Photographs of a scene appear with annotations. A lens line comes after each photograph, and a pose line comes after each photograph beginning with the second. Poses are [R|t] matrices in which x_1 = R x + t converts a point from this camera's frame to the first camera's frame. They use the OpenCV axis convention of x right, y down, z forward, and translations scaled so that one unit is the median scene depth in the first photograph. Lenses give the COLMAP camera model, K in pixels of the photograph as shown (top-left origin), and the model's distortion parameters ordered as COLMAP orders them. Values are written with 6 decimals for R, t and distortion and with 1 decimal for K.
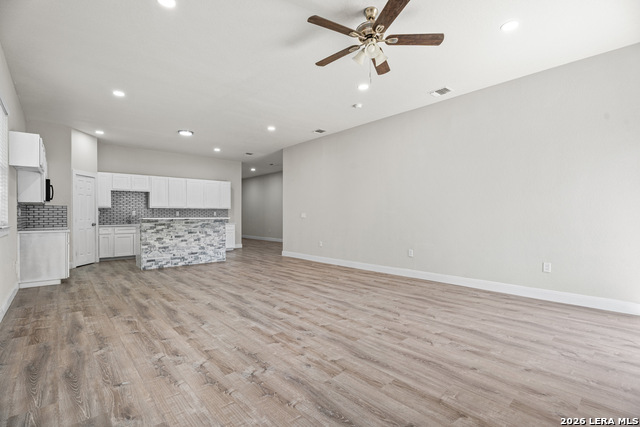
lens RADIAL K [[288.4, 0, 320.0], [0, 288.4, 213.5], [0, 0, 1]] dist [0.000062, 0.000000]
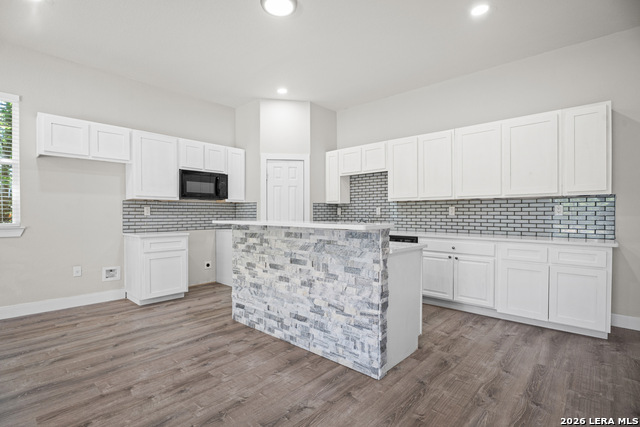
lens RADIAL K [[310.7, 0, 320.0], [0, 310.7, 213.5], [0, 0, 1]] dist [-0.001270, -0.000244]
pose [[0.078105, 0.000887, -0.996945, -0.035189], [0.005315, 0.999985, 0.001306, 0.002592], [0.996931, -0.005401, 0.078099, 1.002412]]
